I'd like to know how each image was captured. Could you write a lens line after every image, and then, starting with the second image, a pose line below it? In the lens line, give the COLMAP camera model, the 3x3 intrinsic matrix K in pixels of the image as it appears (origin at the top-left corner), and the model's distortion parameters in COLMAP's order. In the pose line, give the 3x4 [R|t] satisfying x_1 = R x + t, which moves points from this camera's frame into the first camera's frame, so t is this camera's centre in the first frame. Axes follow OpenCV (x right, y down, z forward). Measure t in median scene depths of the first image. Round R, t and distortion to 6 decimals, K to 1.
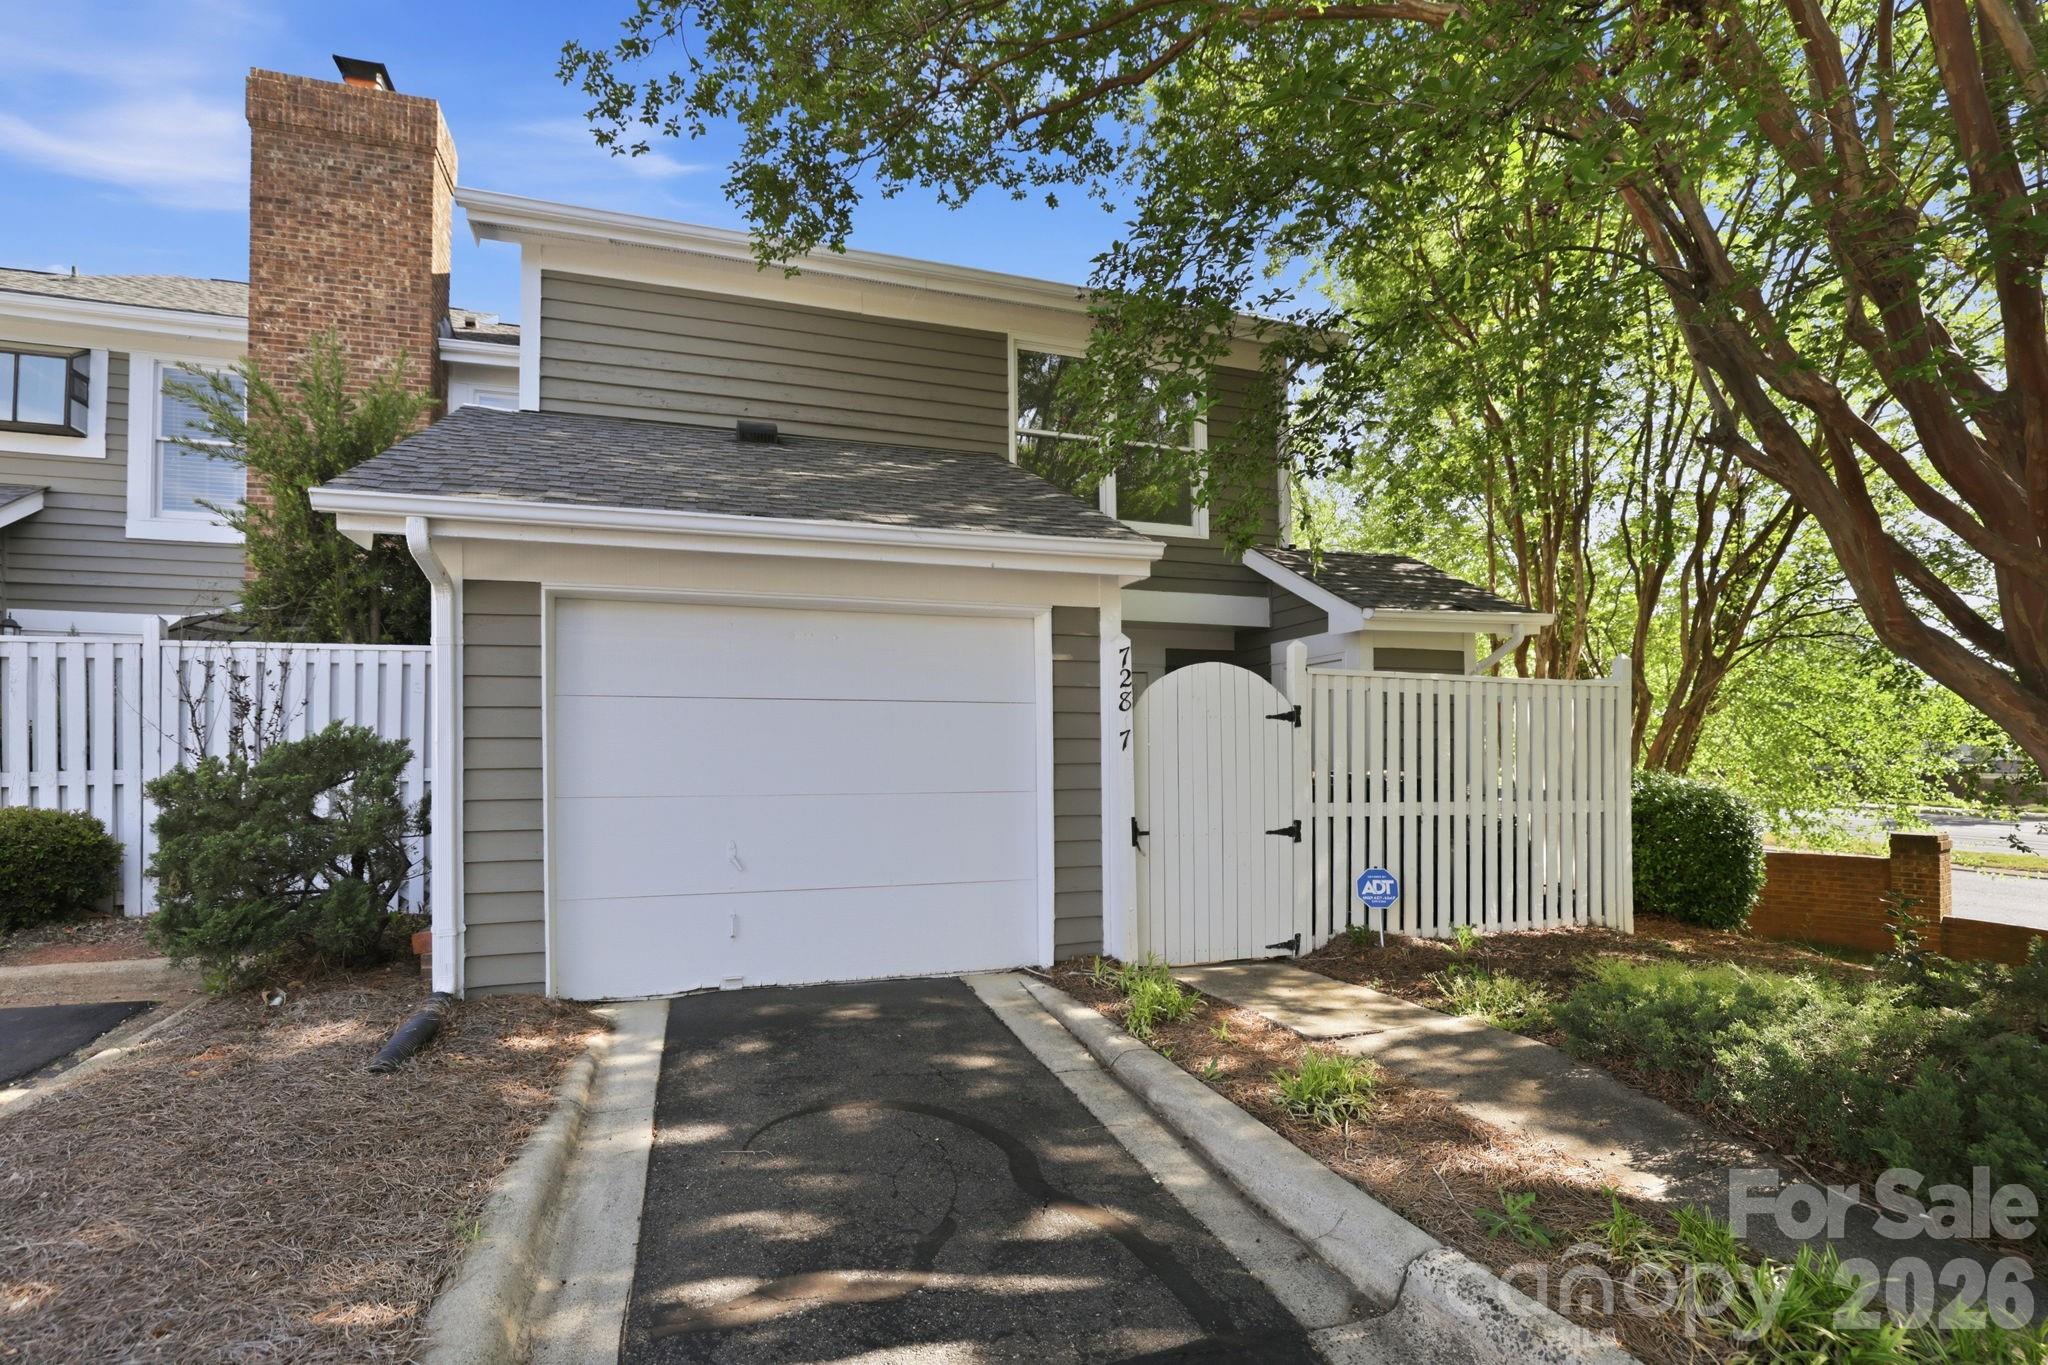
lens RADIAL K [[928.3, 0, 1020.1], [0, 928.3, 757.1], [0, 0, 1]] dist [0.000702, 0.000039]
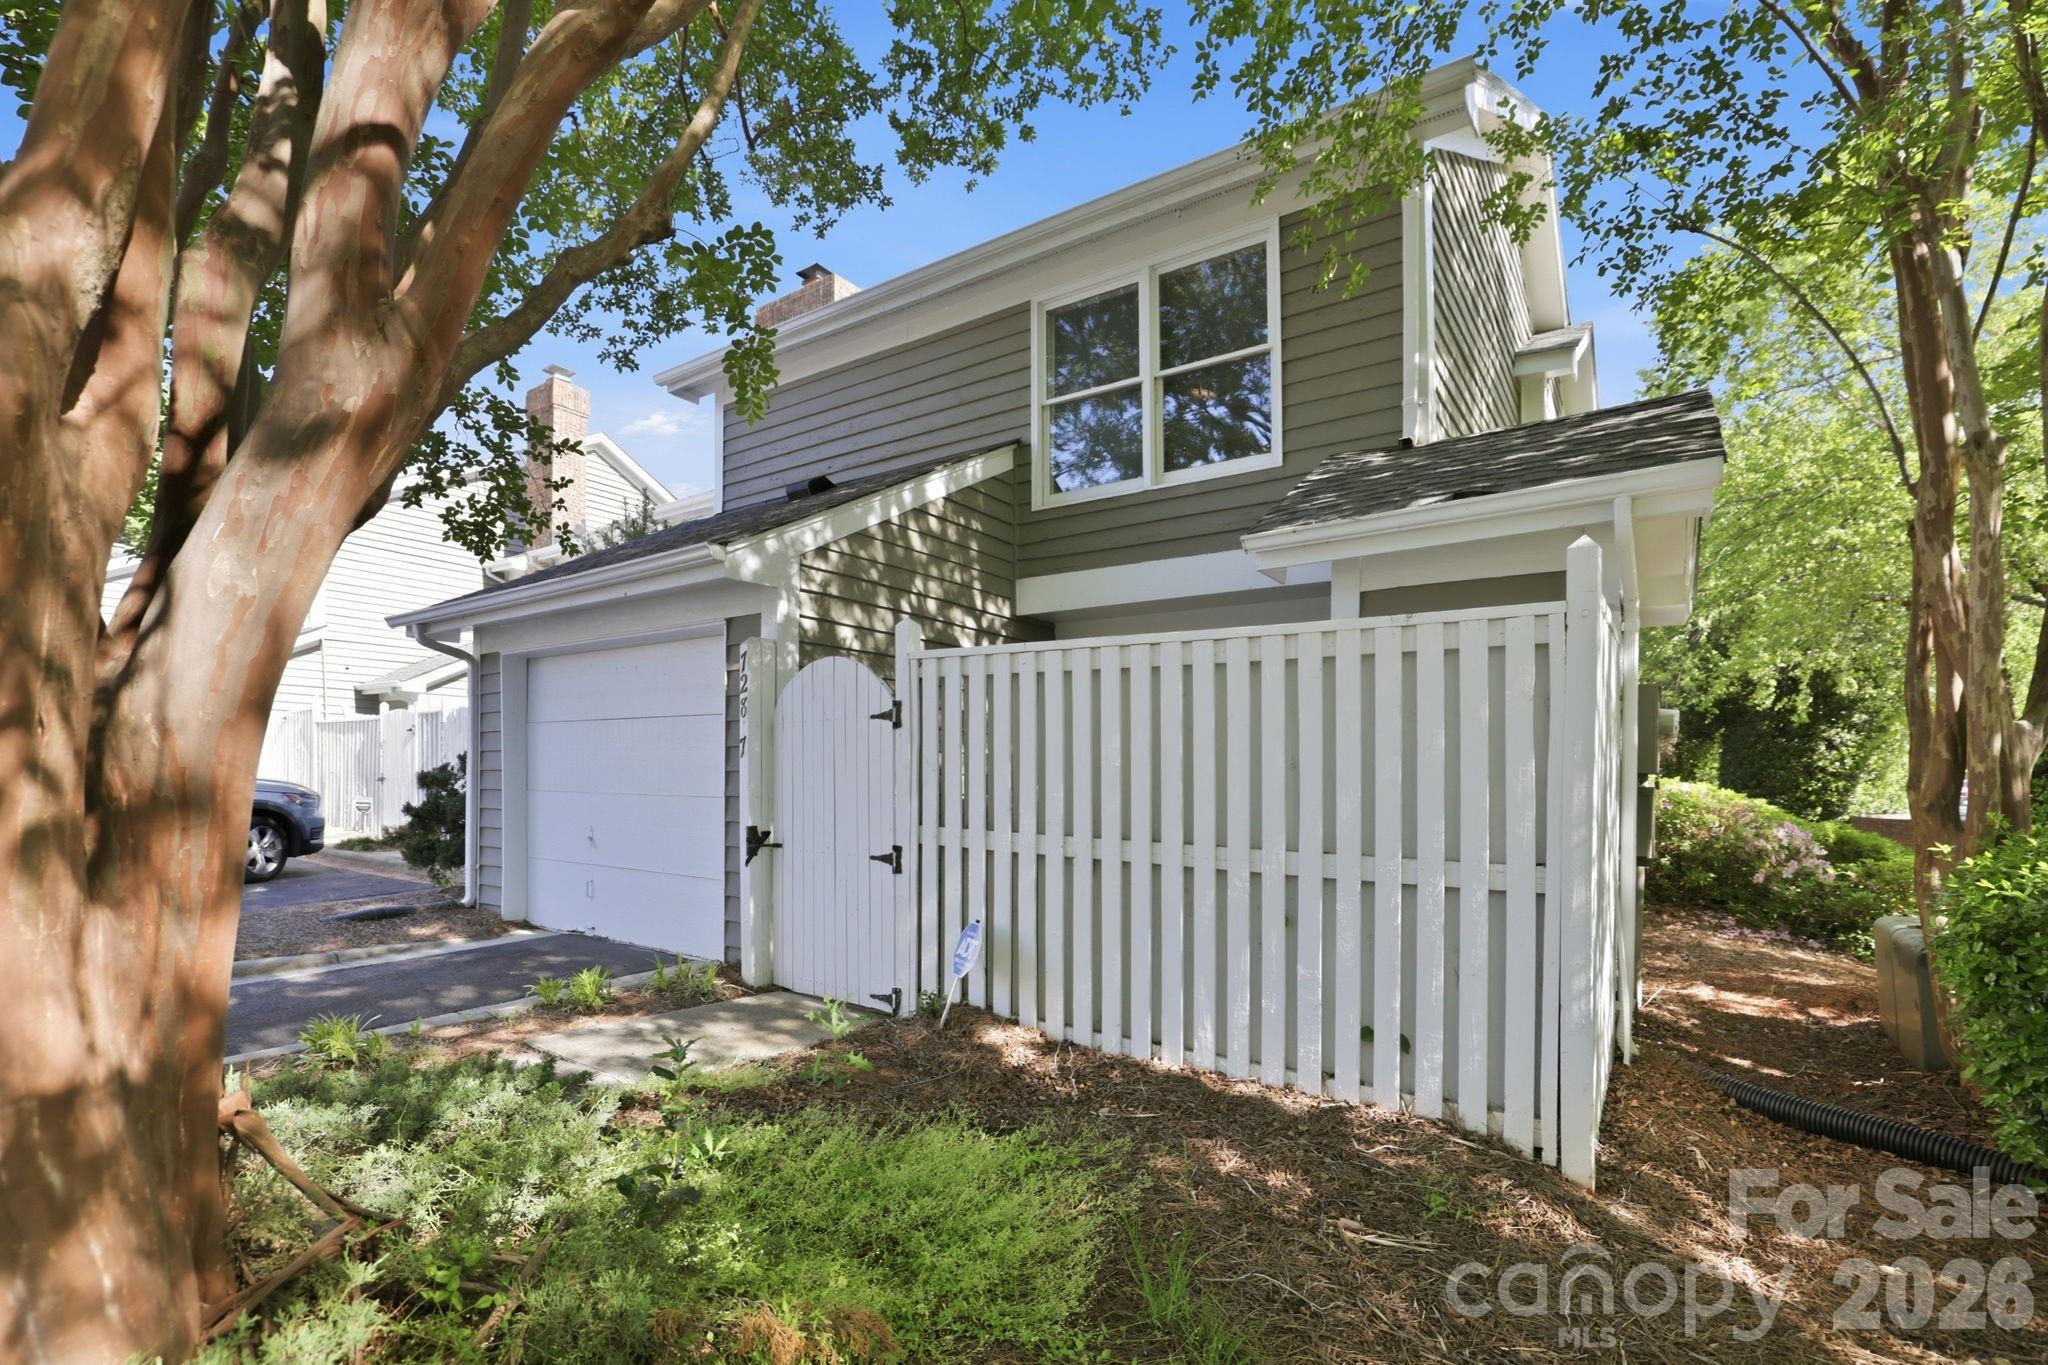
lens RADIAL K [[928.3, 0, 1020.1], [0, 928.3, 757.1], [0, 0, 1]] dist [0.000702, 0.000039]
pose [[0.596983, 0.001974, -0.802252, 0.988616], [0.003858, 0.999978, 0.005332, -0.011510], [0.802245, -0.006279, 0.596962, 0.604280]]
